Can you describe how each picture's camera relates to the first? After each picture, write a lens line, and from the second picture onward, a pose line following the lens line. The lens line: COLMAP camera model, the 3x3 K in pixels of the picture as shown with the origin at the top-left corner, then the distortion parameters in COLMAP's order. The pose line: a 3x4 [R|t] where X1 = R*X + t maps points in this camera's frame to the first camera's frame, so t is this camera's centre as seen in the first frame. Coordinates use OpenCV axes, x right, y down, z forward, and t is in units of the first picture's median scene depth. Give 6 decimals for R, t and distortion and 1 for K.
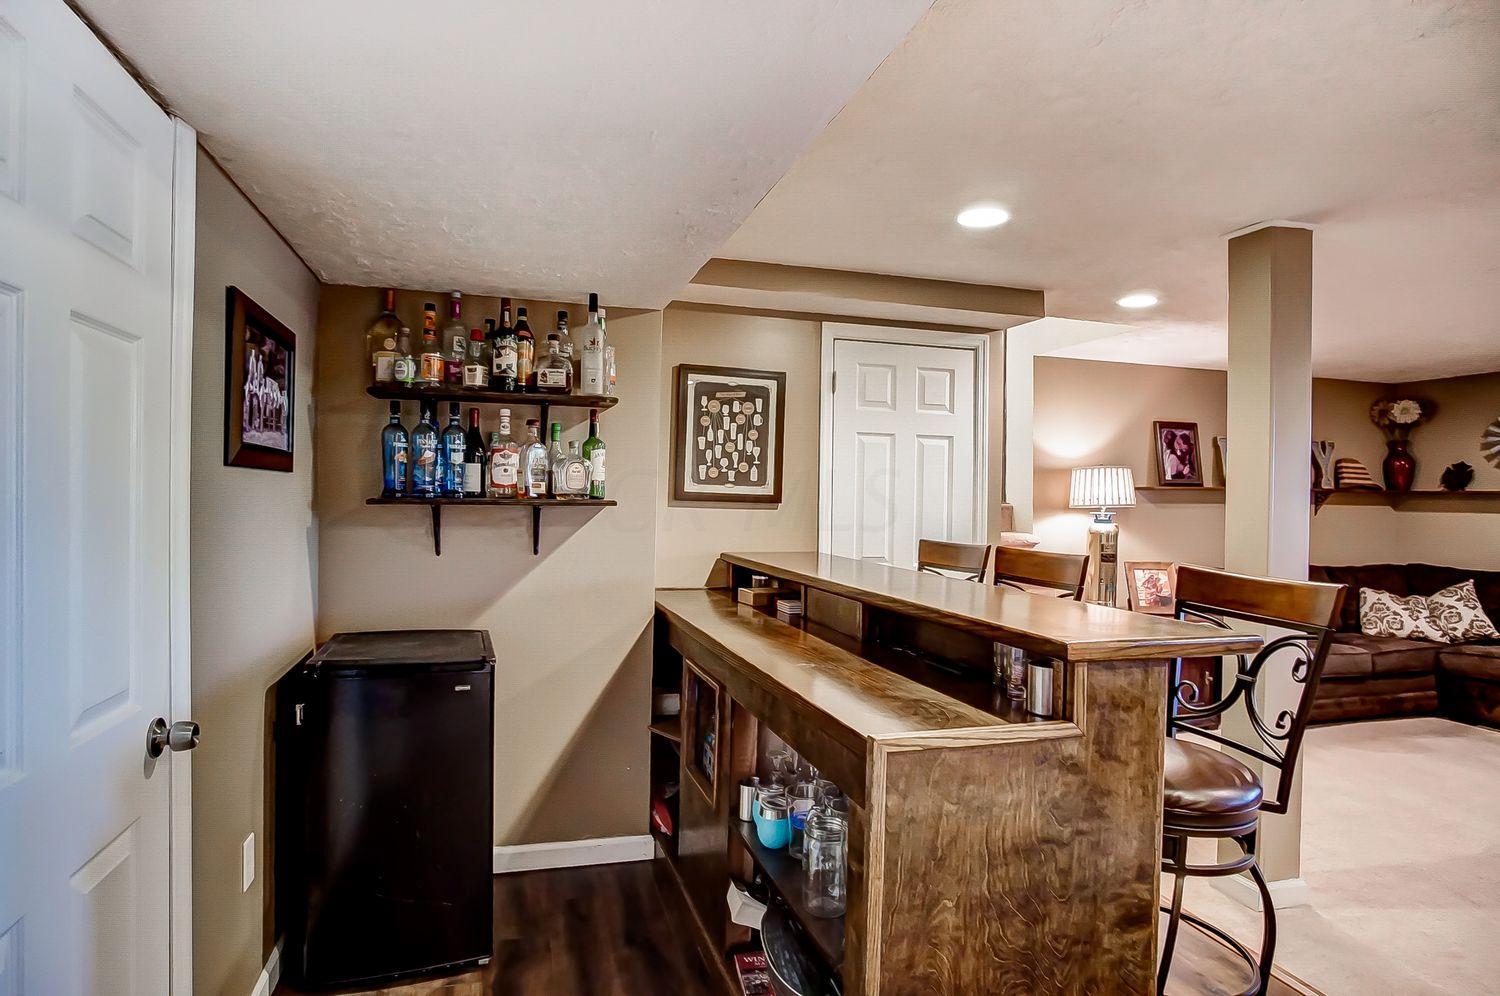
lens RADIAL K [[813.0, 0, 721.0], [0, 813.0, 502.4], [0, 0, 1]] dist [-0.030956, 0.005745]
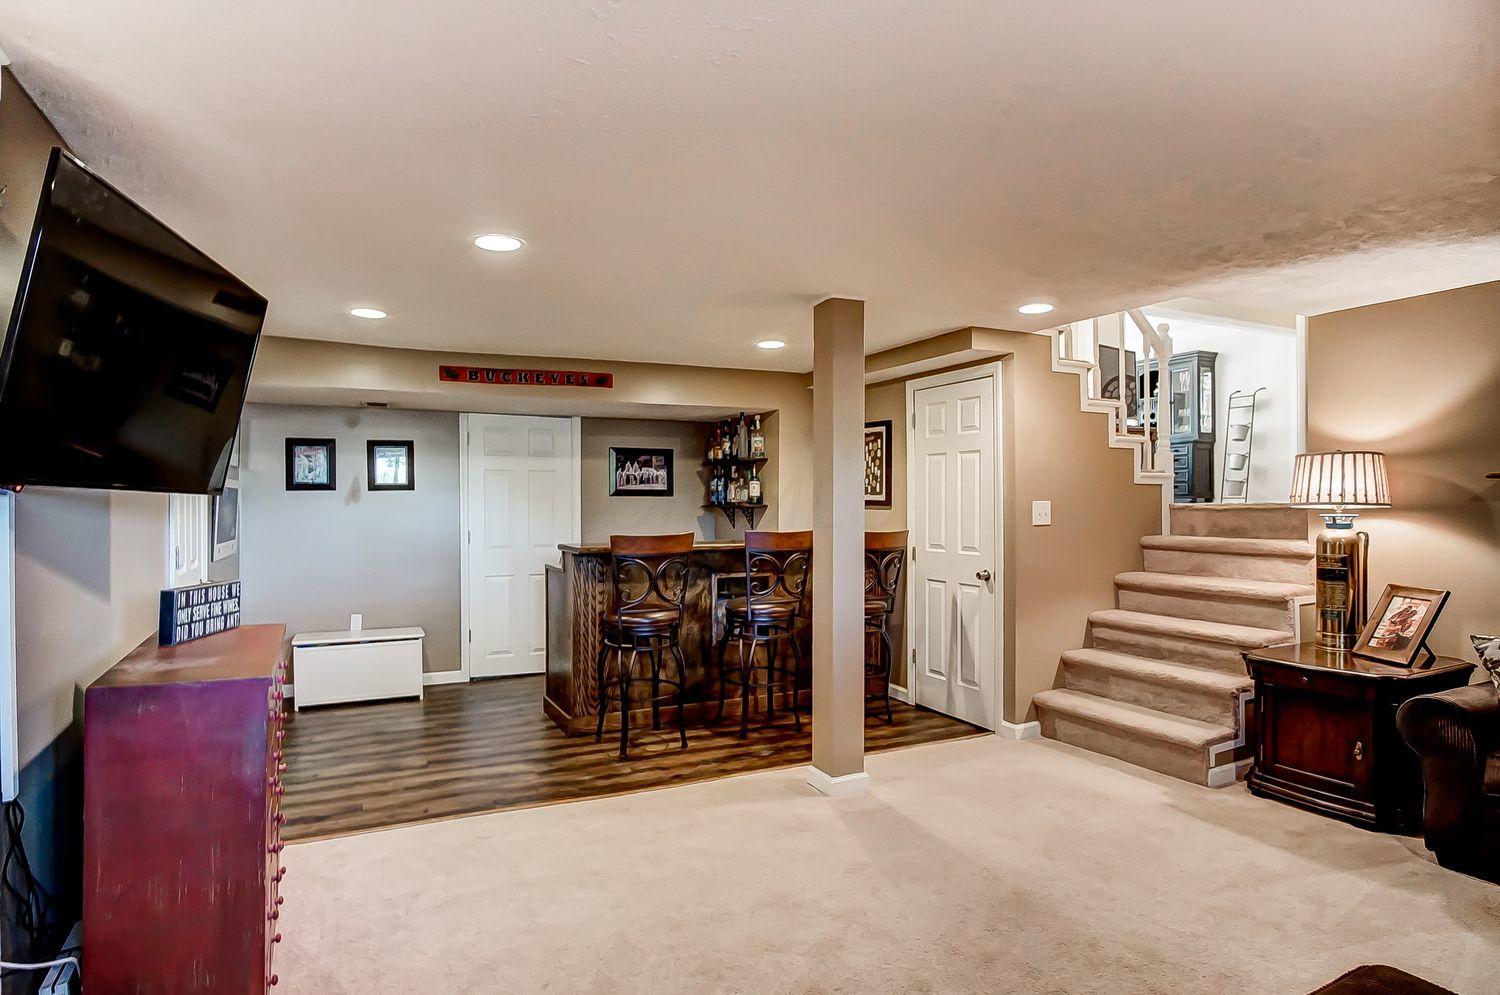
lens RADIAL K [[813.0, 0, 742.4], [0, 813.0, 505.2], [0, 0, 1]] dist [-0.030956, 0.005745]
pose [[0.182575, -0.011046, -0.983130, 1.170624], [0.000371, 0.999938, -0.011166, 0.013007], [0.983192, 0.001674, 0.182567, 0.344472]]
